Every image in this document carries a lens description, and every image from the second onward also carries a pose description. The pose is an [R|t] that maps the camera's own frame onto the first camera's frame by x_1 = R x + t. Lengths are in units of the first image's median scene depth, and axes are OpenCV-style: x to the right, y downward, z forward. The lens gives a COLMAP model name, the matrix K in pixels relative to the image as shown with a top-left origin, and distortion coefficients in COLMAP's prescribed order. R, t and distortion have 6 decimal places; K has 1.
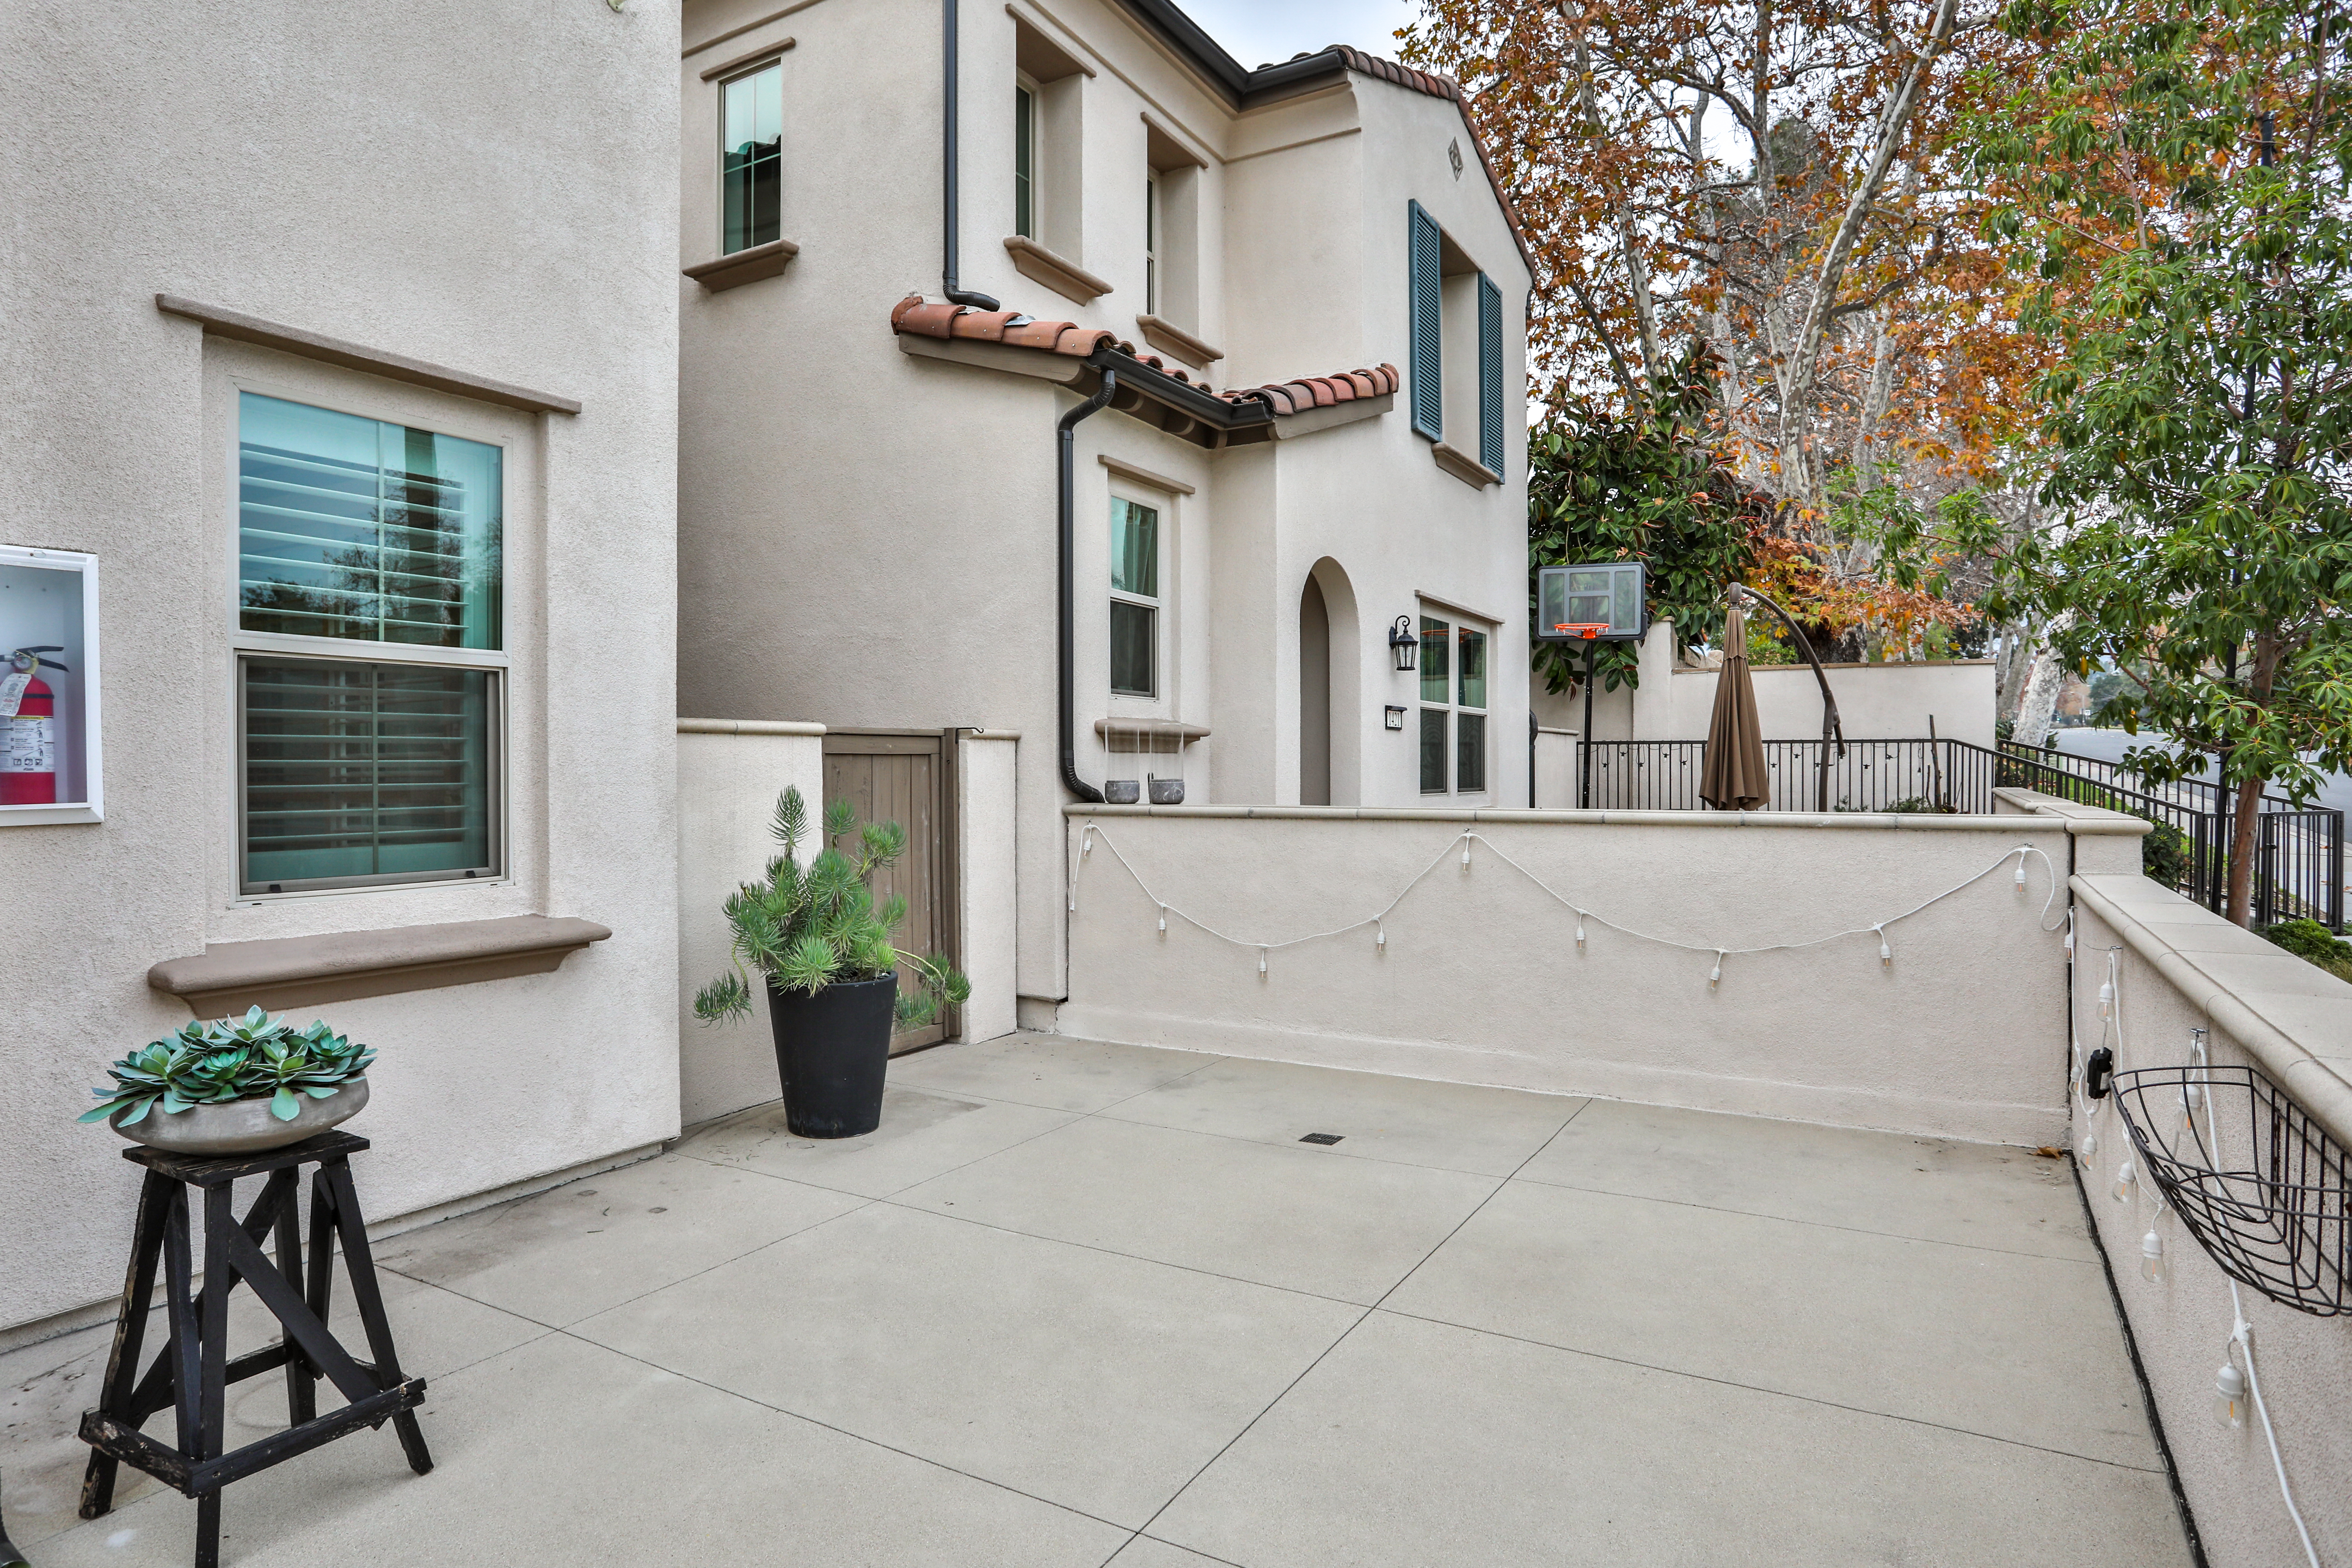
lens RADIAL K [[1352.7, 0, 1152.8], [0, 1352.7, 781.9], [0, 0, 1]] dist [-0.060633, 0.027575]
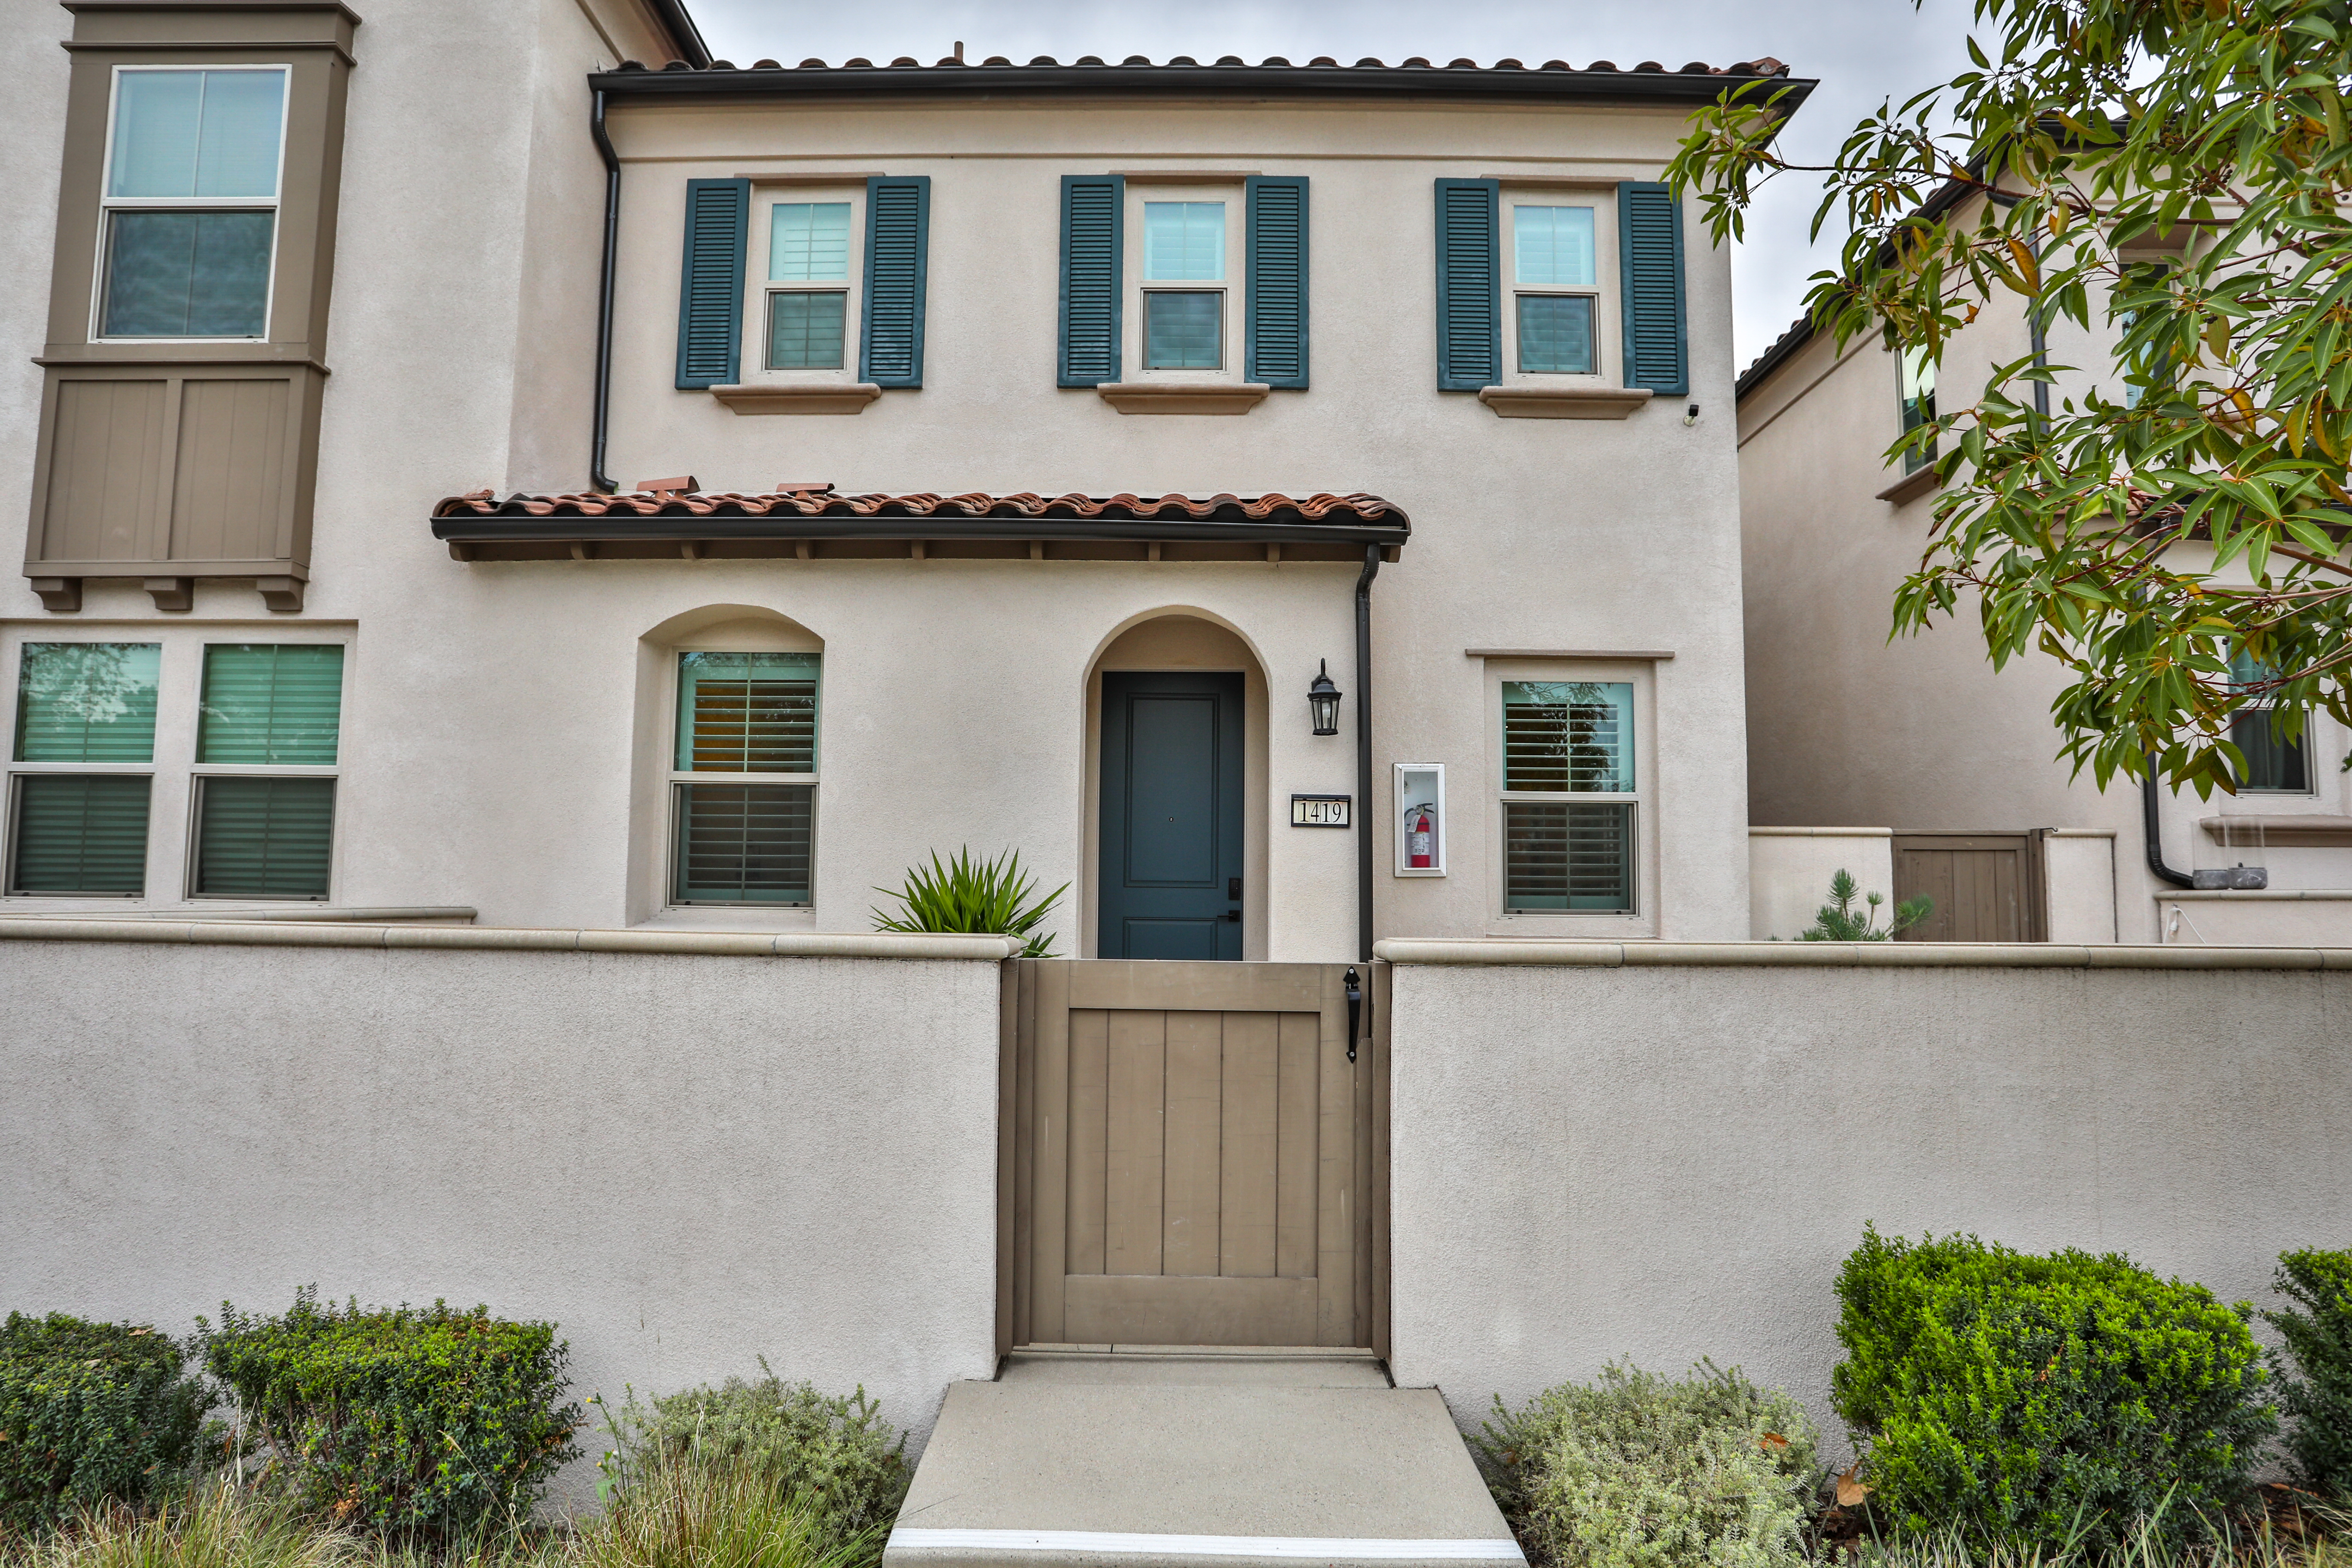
lens RADIAL K [[1352.7, 0, 1173.2], [0, 1352.7, 788.2], [0, 0, 1]] dist [-0.060633, 0.027575]
pose [[0.501687, -0.065956, -0.862531, 0.715808], [-0.019824, 0.995951, -0.087689, 0.064667], [0.864822, 0.061092, 0.498348, -0.432394]]
